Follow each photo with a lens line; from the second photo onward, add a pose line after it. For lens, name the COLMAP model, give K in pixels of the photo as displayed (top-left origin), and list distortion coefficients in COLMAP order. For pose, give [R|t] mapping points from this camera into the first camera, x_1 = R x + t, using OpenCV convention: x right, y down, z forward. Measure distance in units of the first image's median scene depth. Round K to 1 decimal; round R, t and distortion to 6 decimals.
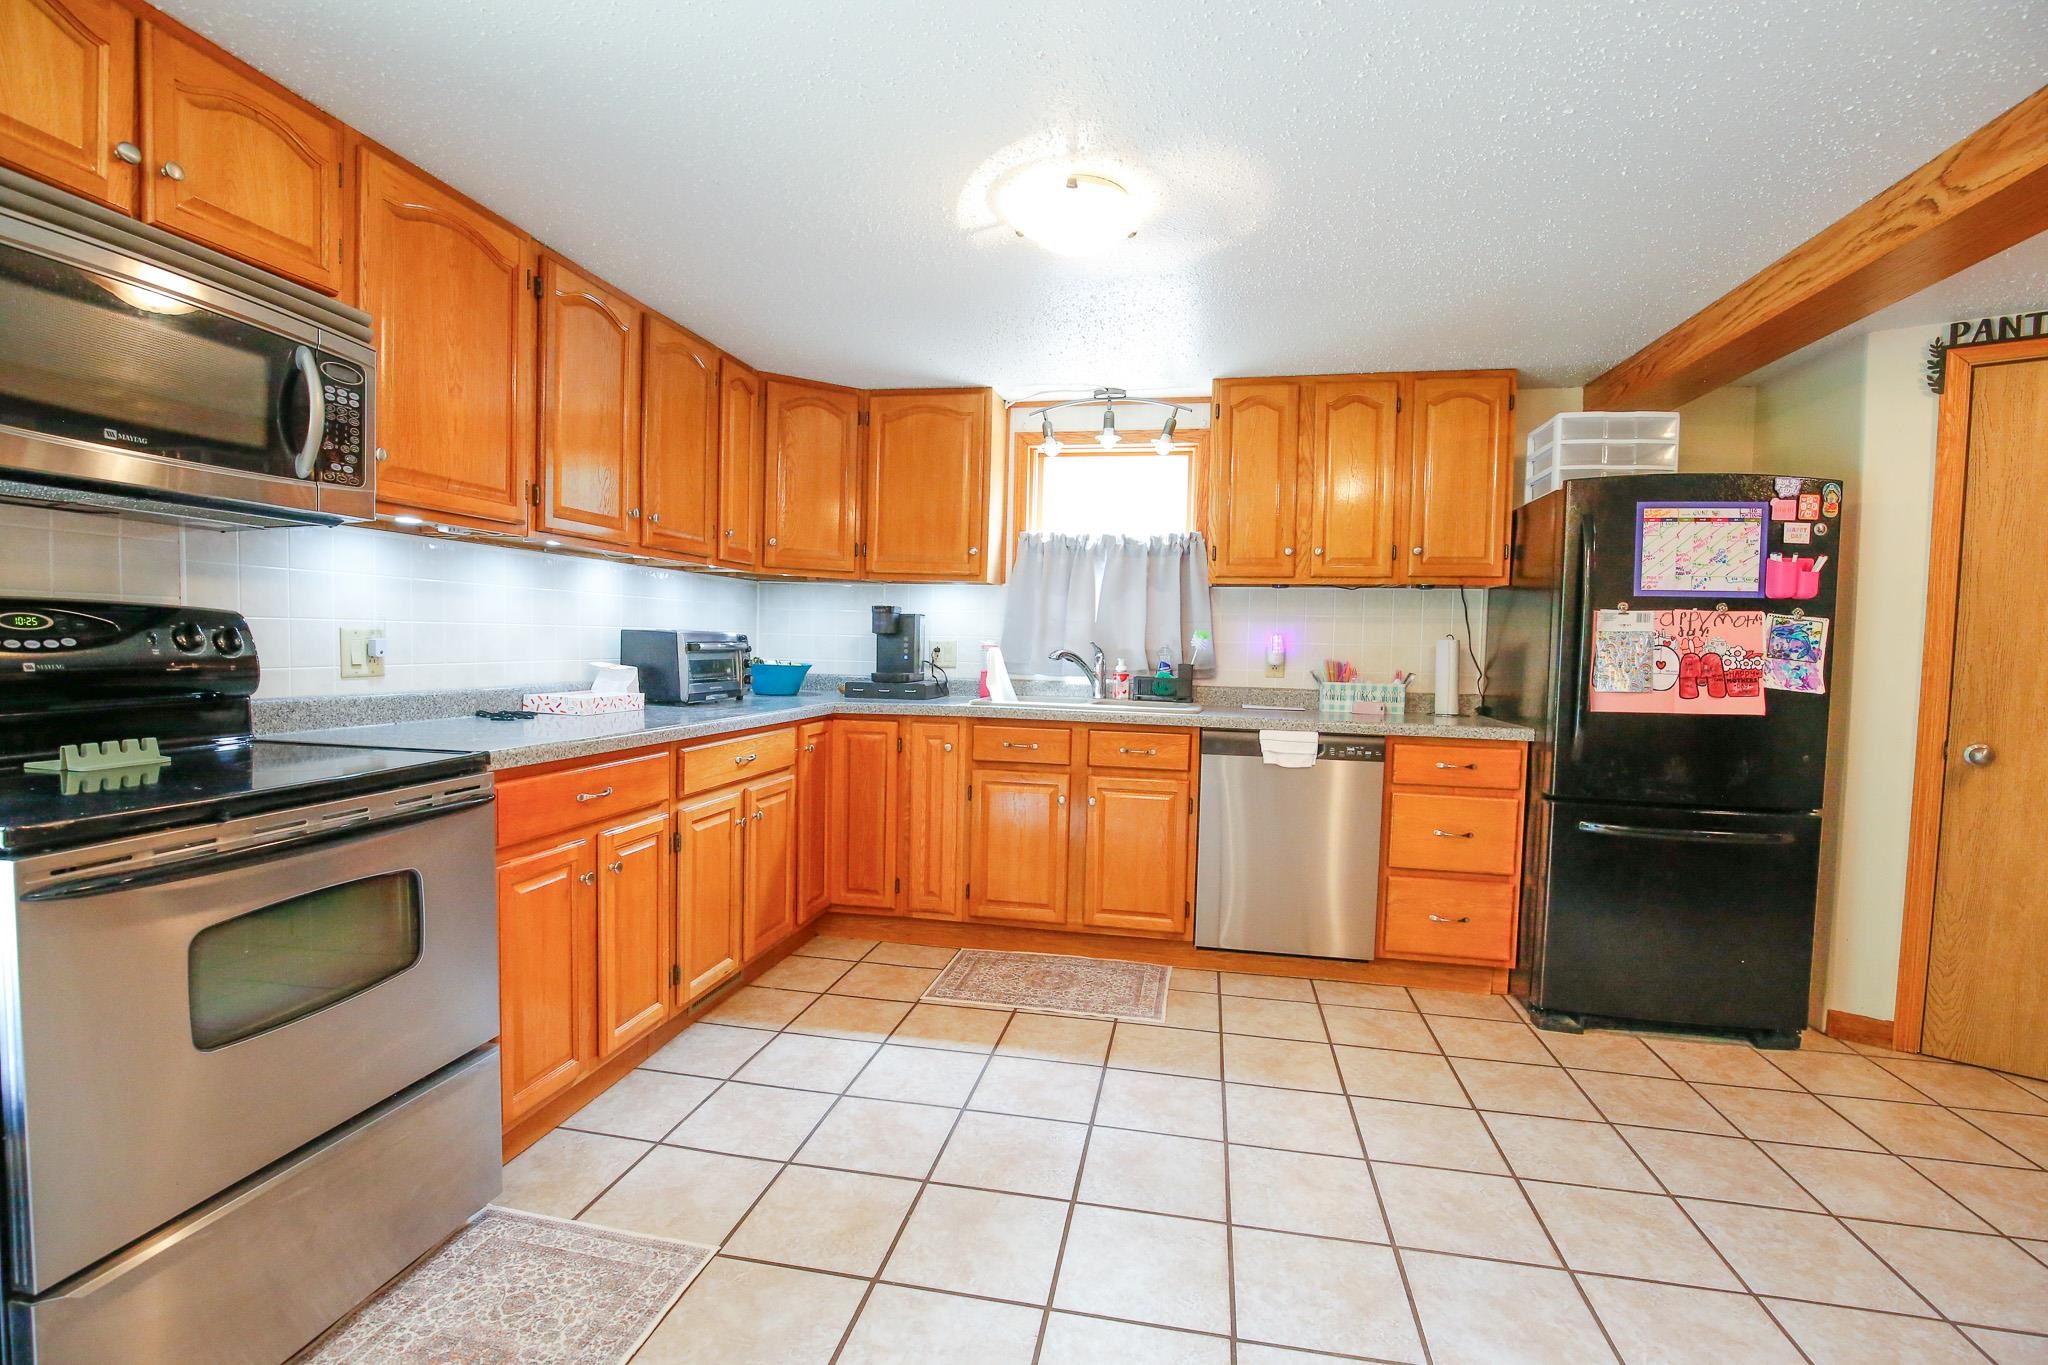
lens RADIAL K [[943.3, 0, 1016.2], [0, 943.3, 684.4], [0, 0, 1]] dist [-0.029055, 0.006174]
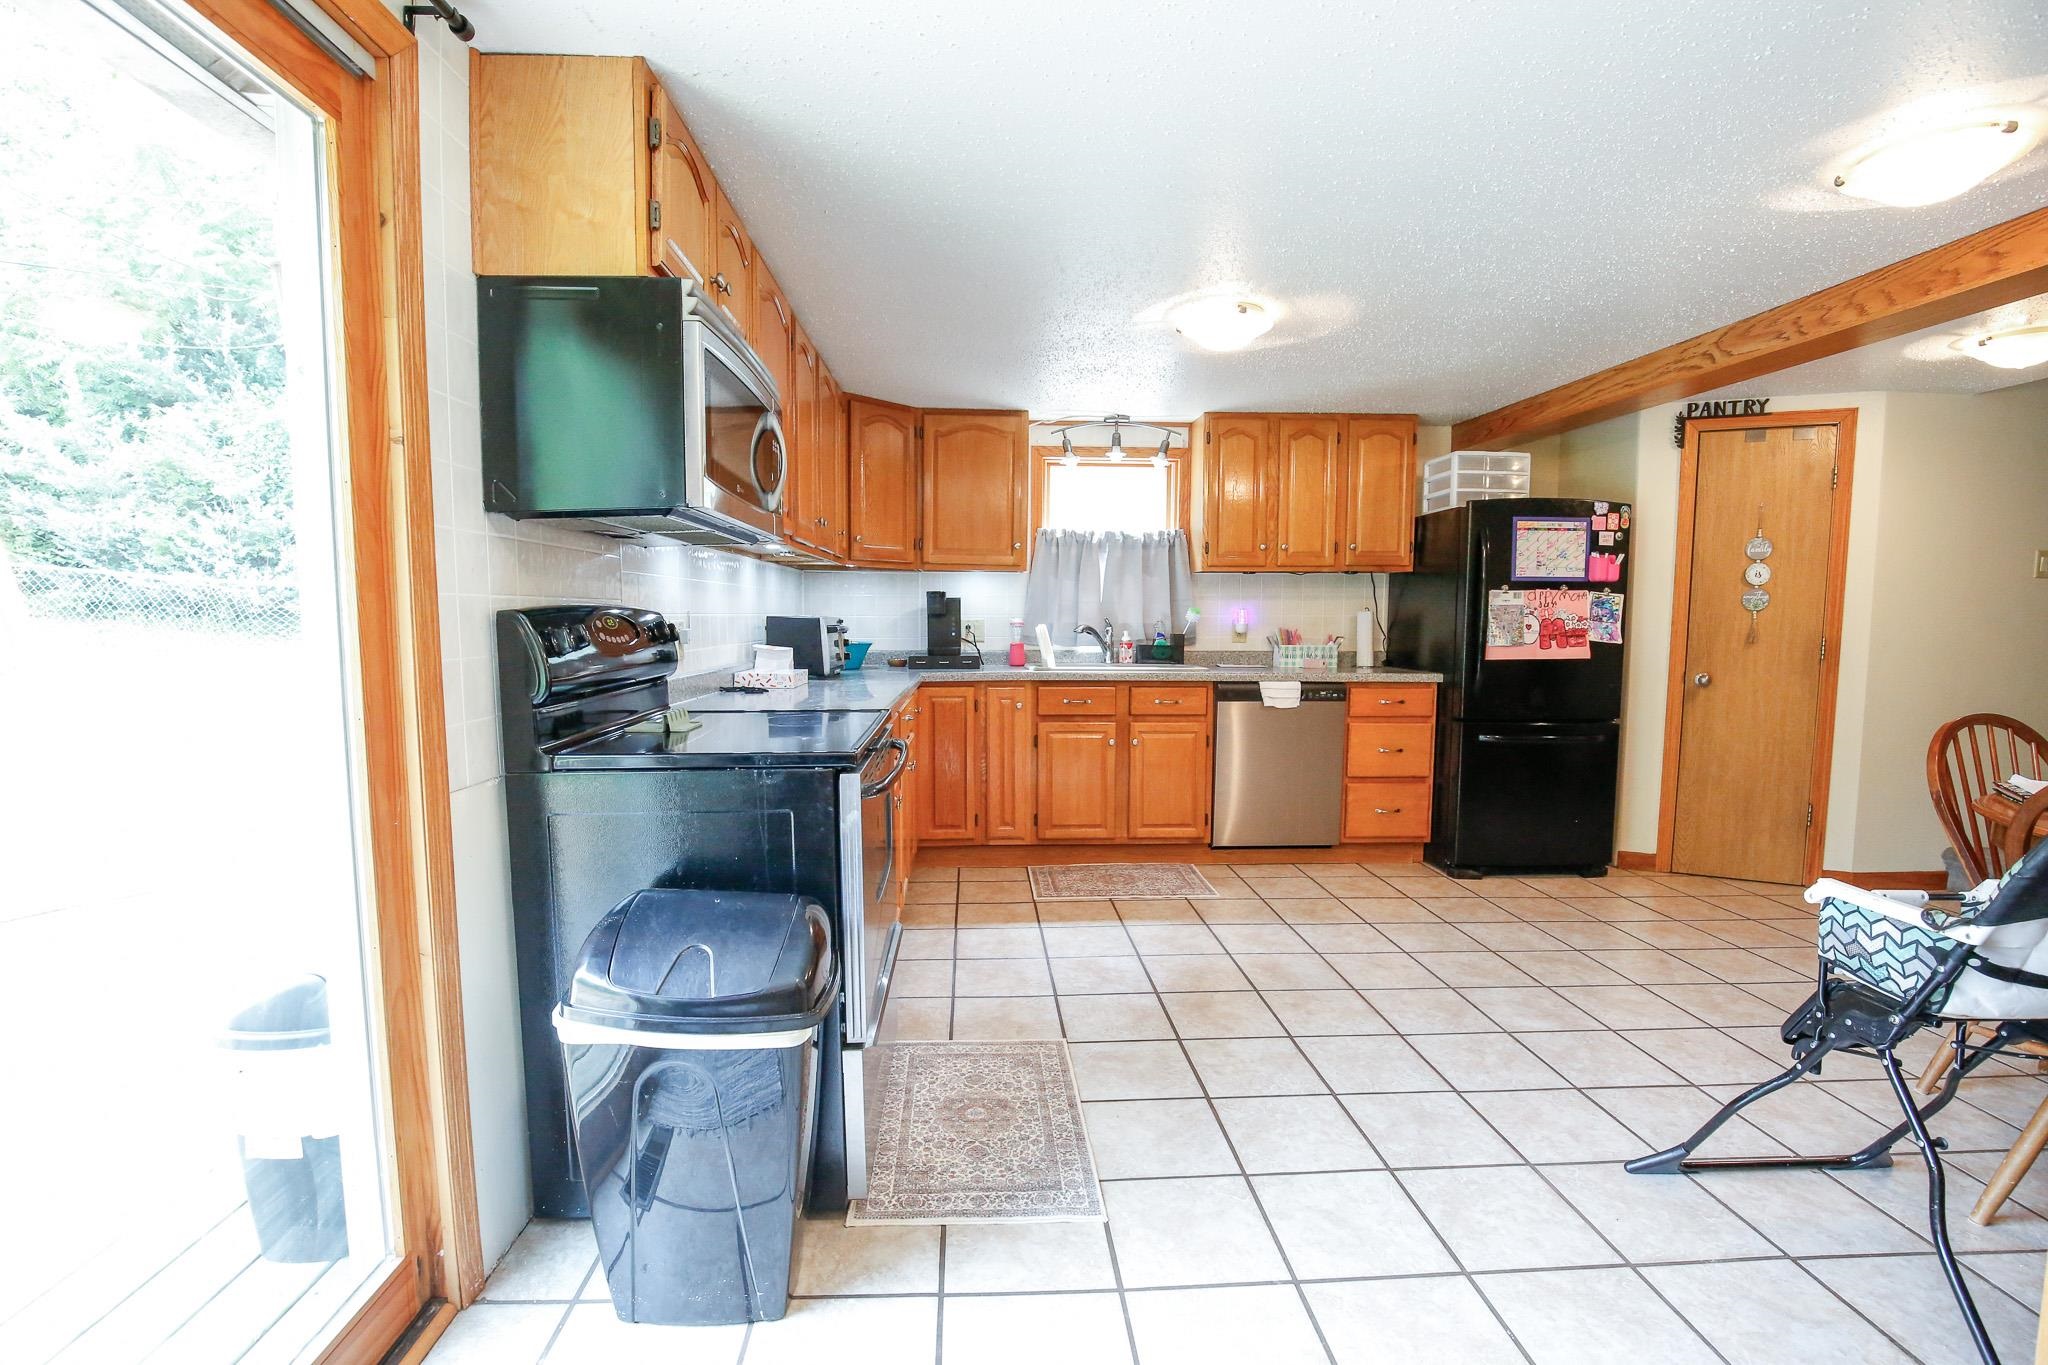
lens RADIAL K [[943.3, 0, 1020.7], [0, 943.3, 689.2], [0, 0, 1]] dist [-0.029055, 0.006174]
pose [[0.969691, -0.038394, 0.241299, -0.409893], [0.029608, 0.998764, 0.039932, -0.004692], [-0.242534, -0.031577, 0.969629, -0.228960]]
